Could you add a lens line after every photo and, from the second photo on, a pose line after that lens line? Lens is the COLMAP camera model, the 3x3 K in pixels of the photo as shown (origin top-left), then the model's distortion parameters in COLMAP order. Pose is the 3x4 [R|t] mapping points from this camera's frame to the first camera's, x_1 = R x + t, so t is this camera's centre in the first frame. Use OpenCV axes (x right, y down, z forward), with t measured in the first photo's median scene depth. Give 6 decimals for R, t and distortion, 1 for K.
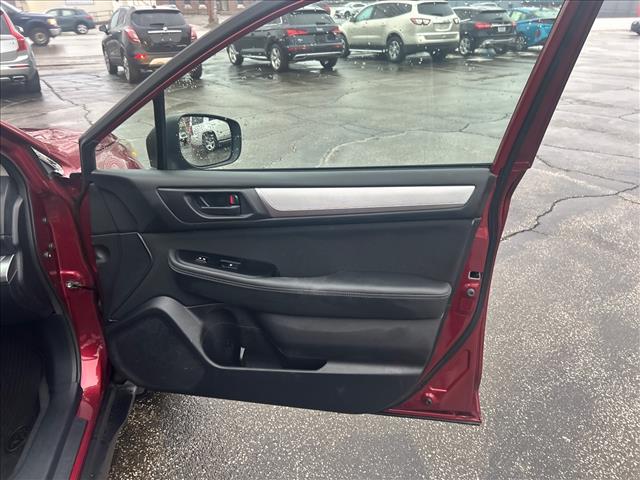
lens RADIAL K [[486.6, 0, 320.7], [0, 486.6, 236.7], [0, 0, 1]] dist [0.044578, -0.036264]
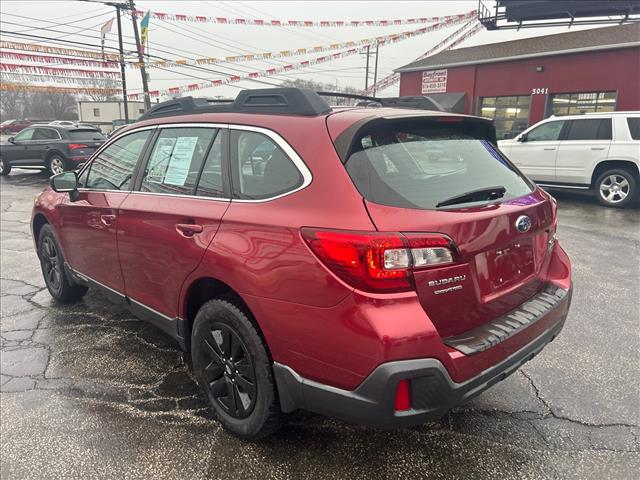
lens RADIAL K [[486.6, 0, 319.7], [0, 486.6, 240.3], [0, 0, 1]] dist [0.044578, -0.036264]
pose [[0.835445, -0.110179, 0.538416, -0.204023], [0.219667, 0.964981, -0.143382, 0.101794], [-0.503763, 0.238060, 0.830391, -0.228680]]
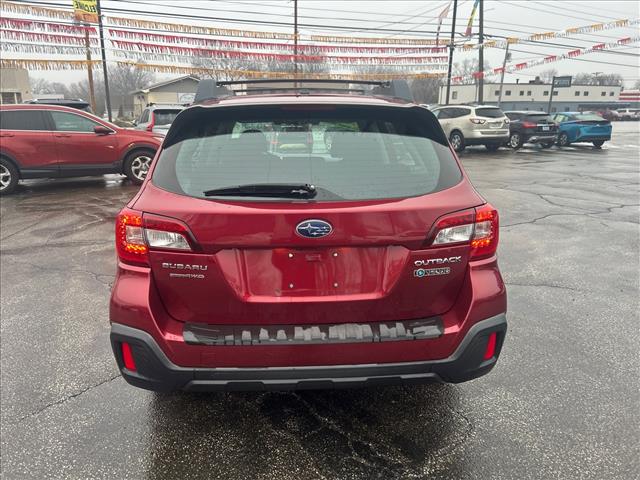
lens RADIAL K [[486.6, 0, 316.5], [0, 486.6, 242.7], [0, 0, 1]] dist [0.044578, -0.036264]
pose [[0.991451, 0.046583, -0.121878, -0.046520], [-0.066017, 0.984803, -0.160636, 0.114315], [0.112543, 0.167309, 0.979460, -0.265163]]
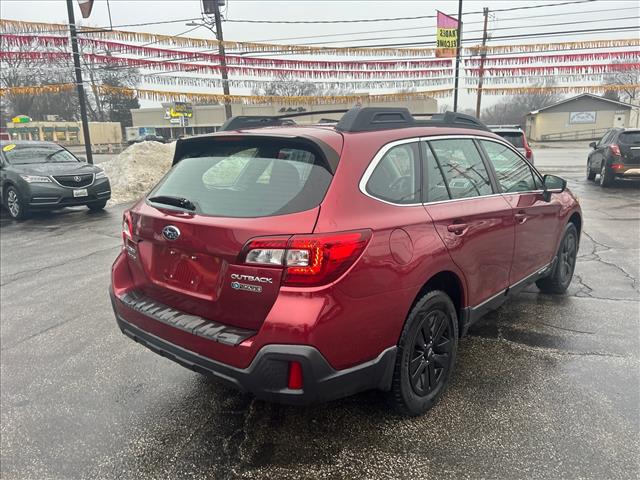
lens RADIAL K [[486.6, 0, 320.4], [0, 486.6, 246.7], [0, 0, 1]] dist [0.044578, -0.036264]
pose [[0.627394, 0.173556, -0.759115, 0.103649], [-0.315364, 0.947954, -0.043912, 0.084076], [0.711985, 0.266948, 0.649474, -0.206455]]
